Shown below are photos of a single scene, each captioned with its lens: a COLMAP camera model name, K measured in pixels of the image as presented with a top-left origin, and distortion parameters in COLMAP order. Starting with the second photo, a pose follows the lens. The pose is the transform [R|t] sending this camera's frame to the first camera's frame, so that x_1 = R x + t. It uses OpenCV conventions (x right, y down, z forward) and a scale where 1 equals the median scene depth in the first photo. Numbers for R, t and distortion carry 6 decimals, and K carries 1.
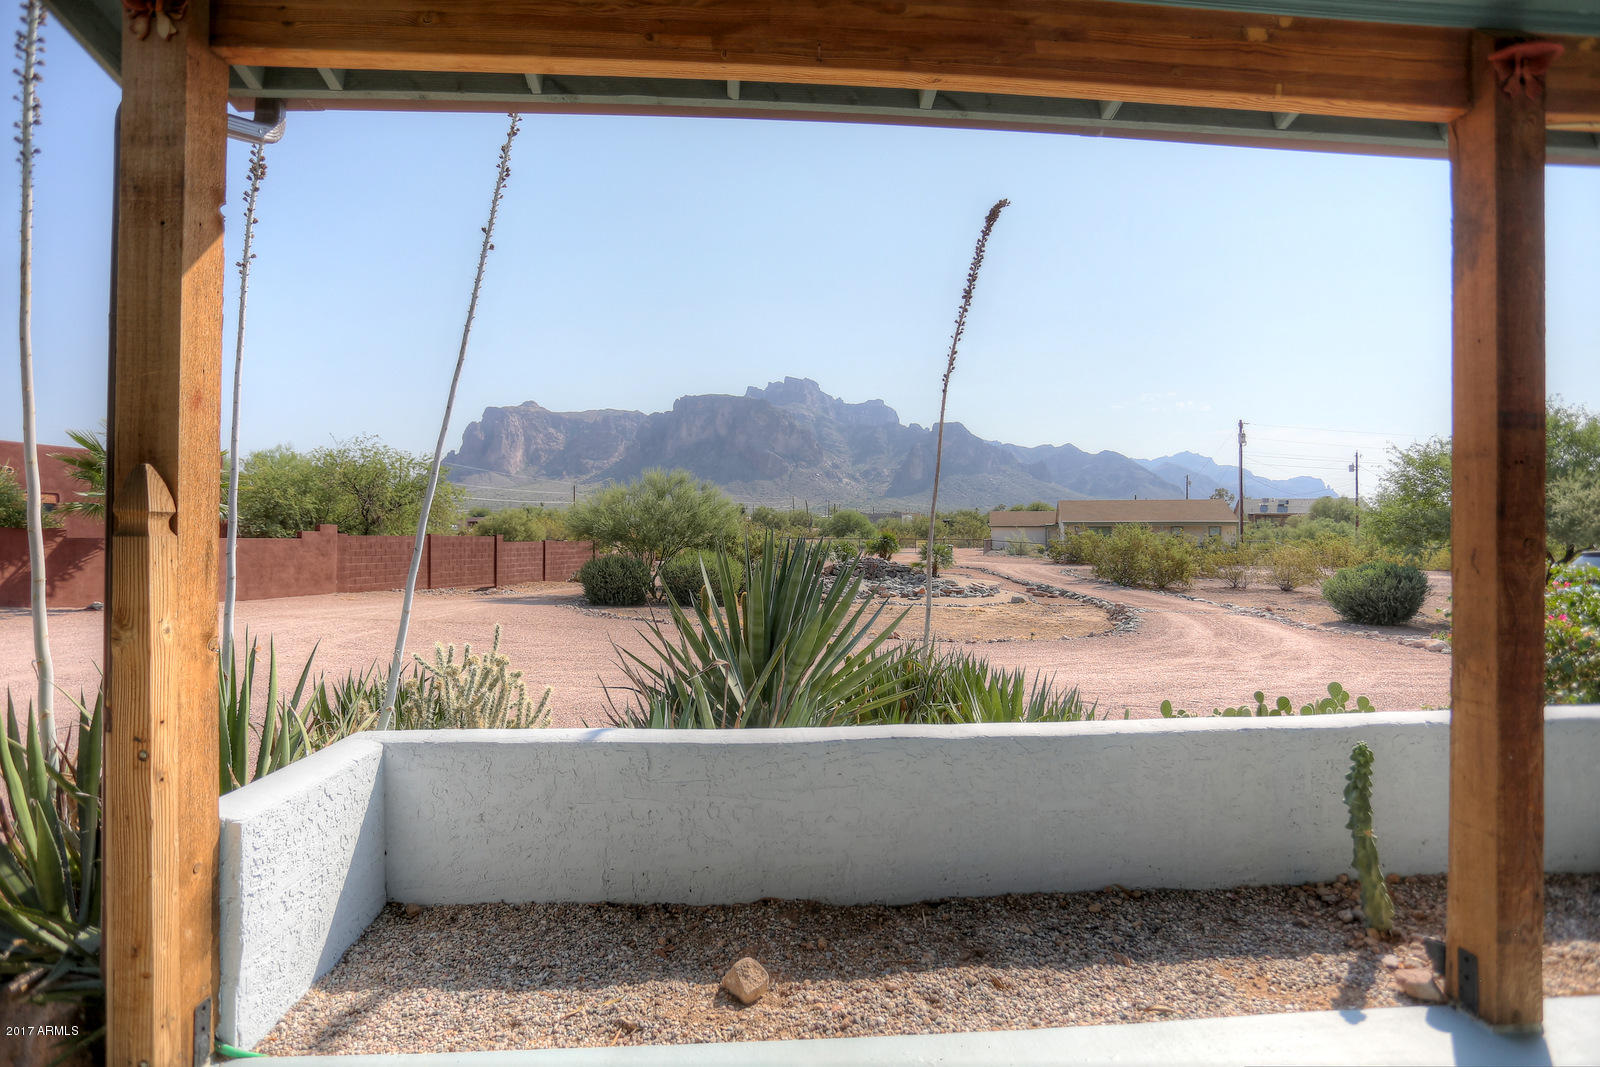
lens RADIAL K [[781.7, 0, 790.3], [0, 781.7, 531.1], [0, 0, 1]] dist [-0.071758, 0.028568]
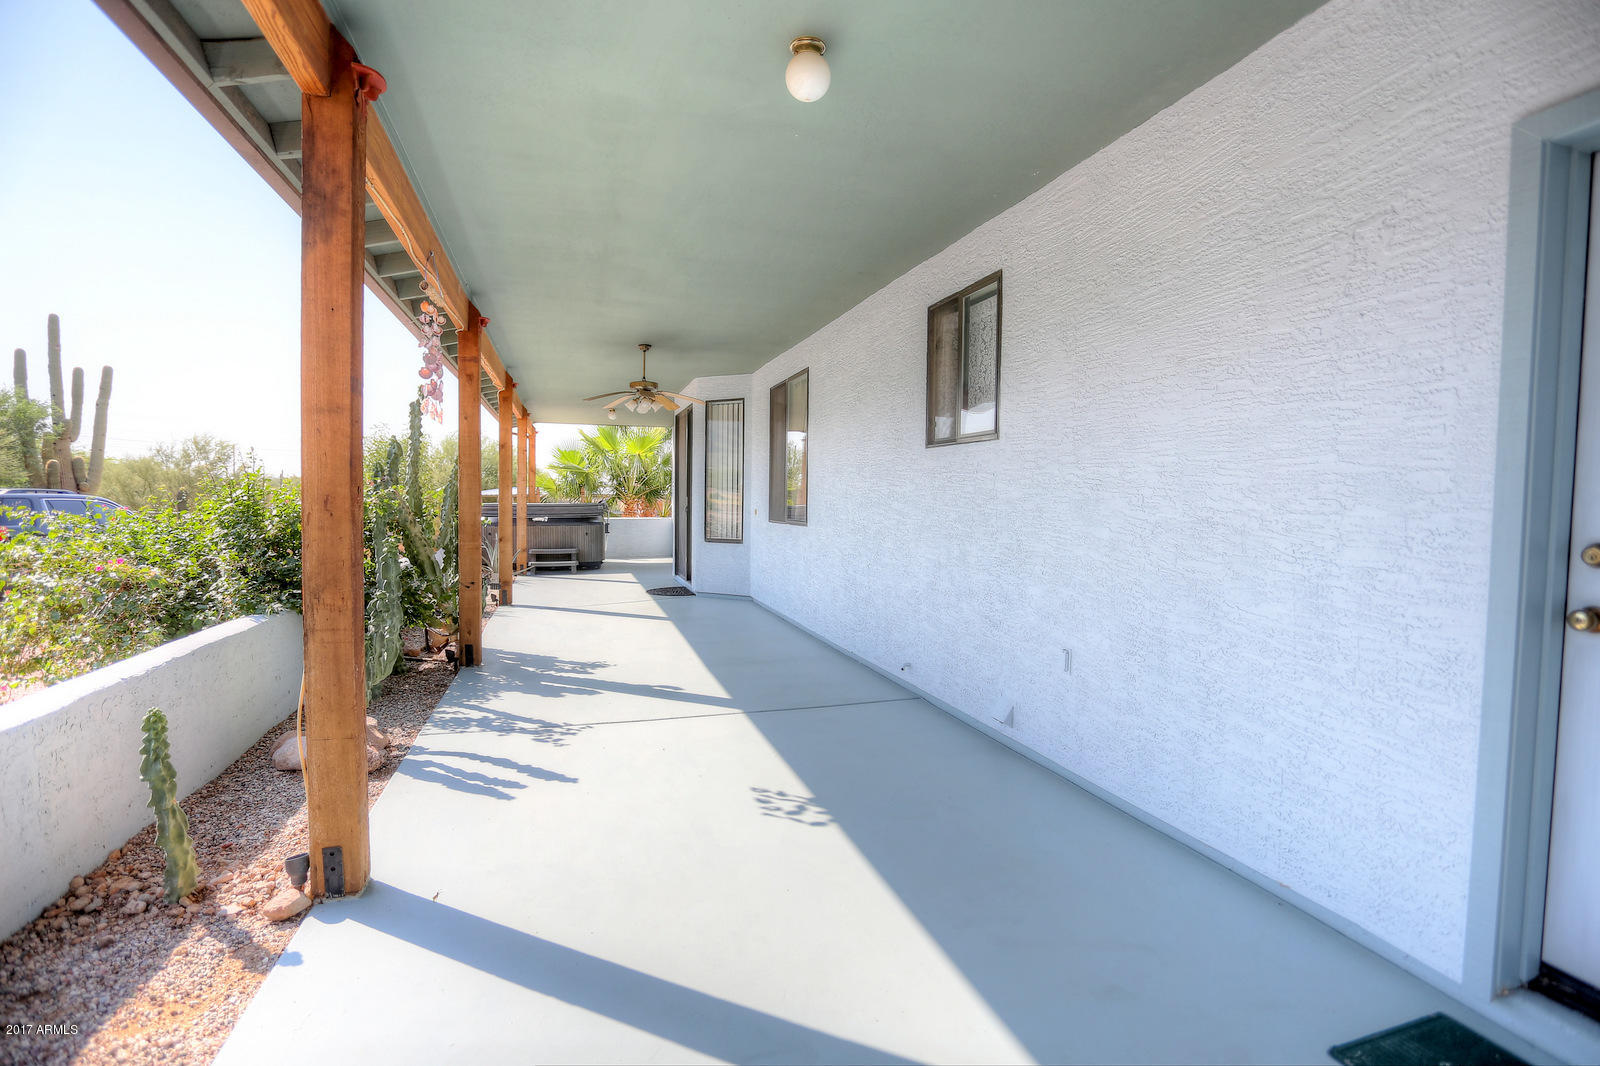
lens RADIAL K [[781.7, 0, 792.9], [0, 781.7, 531.6], [0, 0, 1]] dist [-0.071758, 0.028568]
pose [[-0.208212, -0.051486, 0.976728, -0.316564], [-0.021437, 0.998614, 0.048070, 0.008022], [-0.977849, -0.010929, -0.209027, 0.503093]]
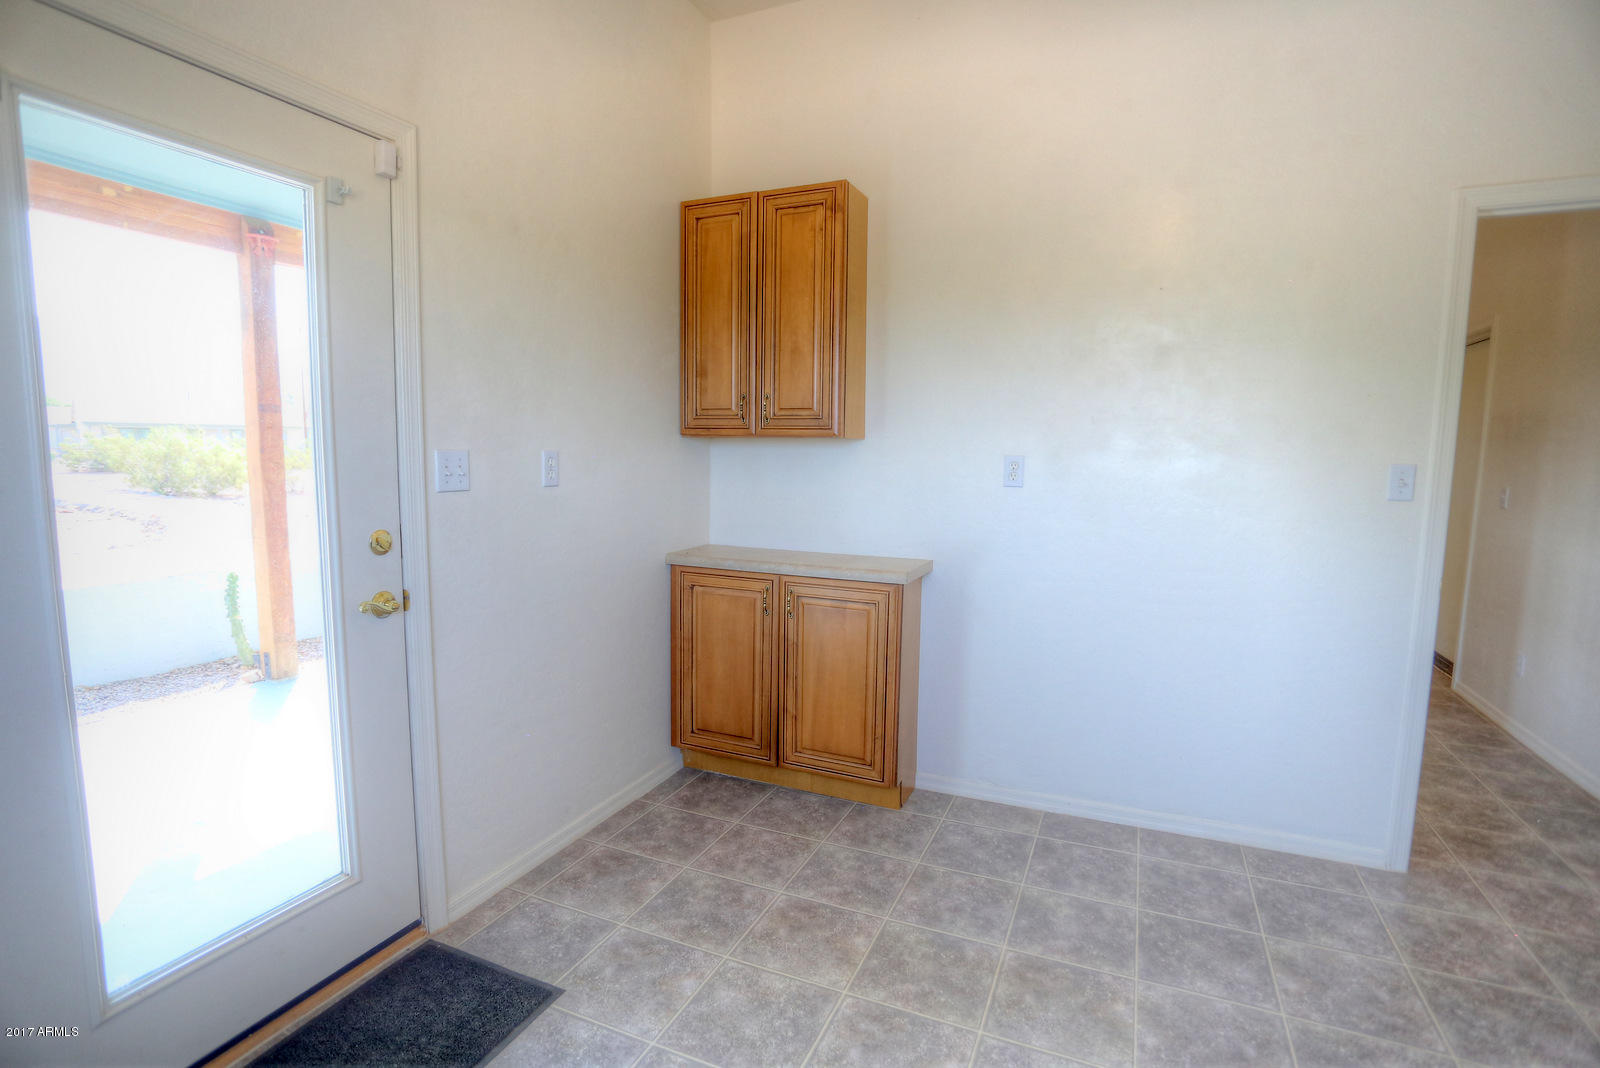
lens RADIAL K [[781.7, 0, 799.6], [0, 781.7, 541.7], [0, 0, 1]] dist [-0.071758, 0.028568]
pose [[0.460835, -0.100936, 0.881727, -0.265458], [-0.023070, 0.991813, 0.125596, -0.064669], [-0.887186, -0.078221, 0.454734, -1.226206]]
